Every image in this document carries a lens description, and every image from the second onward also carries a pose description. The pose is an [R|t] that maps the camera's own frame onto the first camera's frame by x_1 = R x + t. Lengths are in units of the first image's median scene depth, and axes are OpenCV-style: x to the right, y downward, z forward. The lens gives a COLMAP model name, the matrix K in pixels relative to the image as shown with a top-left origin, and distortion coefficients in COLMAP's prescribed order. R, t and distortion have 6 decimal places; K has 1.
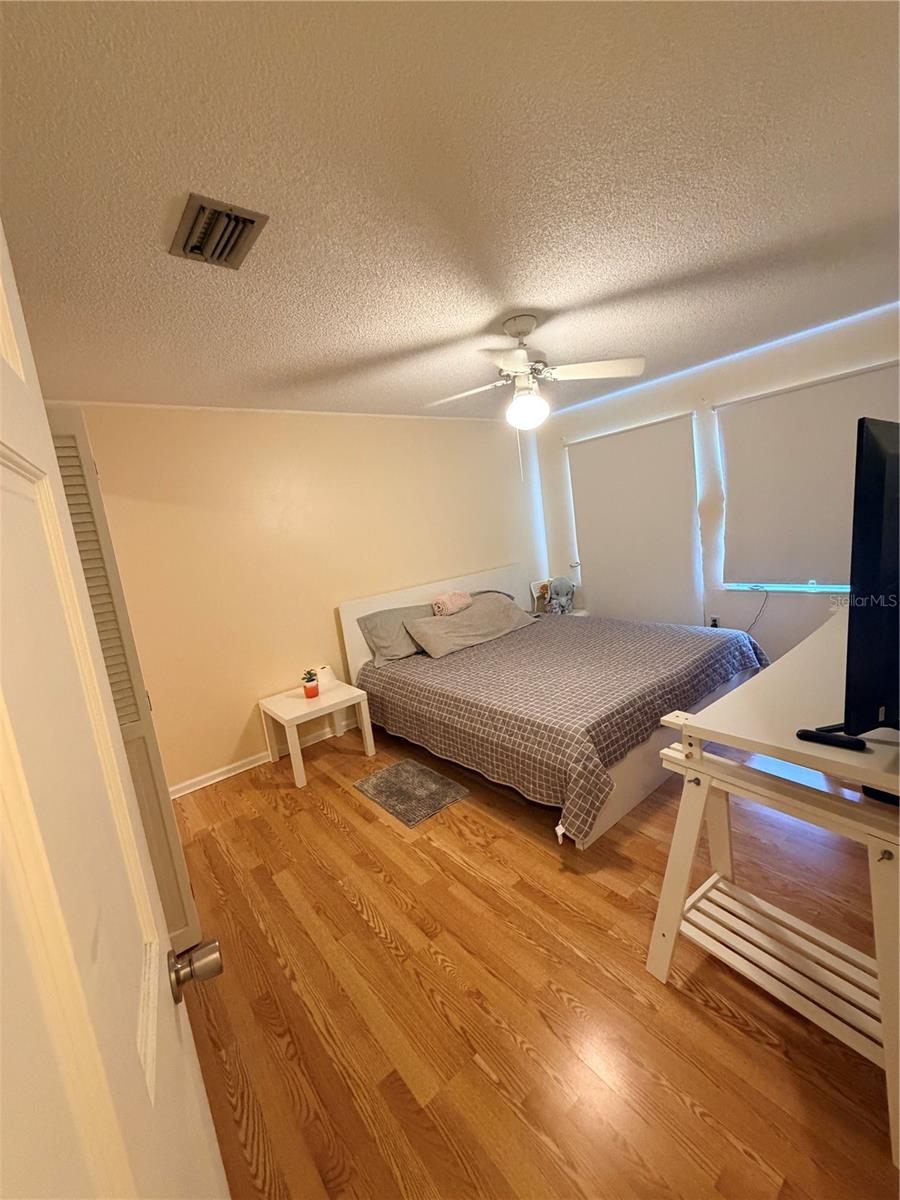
lens RADIAL K [[480.1, 0, 449.5], [0, 480.1, 598.7], [0, 0, 1]] dist [-0.000859, -0.000086]
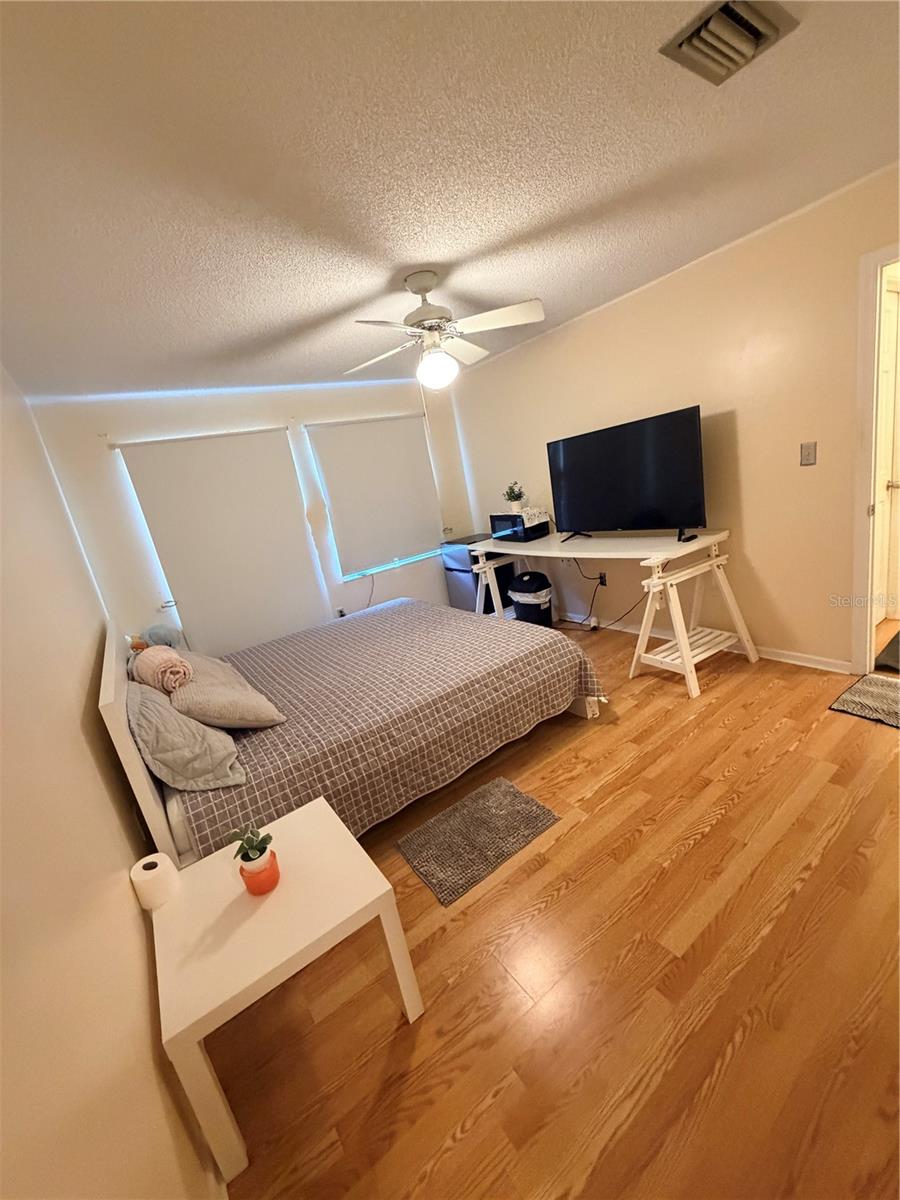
lens RADIAL K [[480.1, 0, 448.5], [0, 480.1, 599.0], [0, 0, 1]] dist [-0.000859, -0.000086]
pose [[0.085310, -0.139095, 0.986597, -1.015200], [0.319422, 0.941760, 0.105154, -0.039278], [-0.943764, 0.306171, 0.124772, 1.122288]]
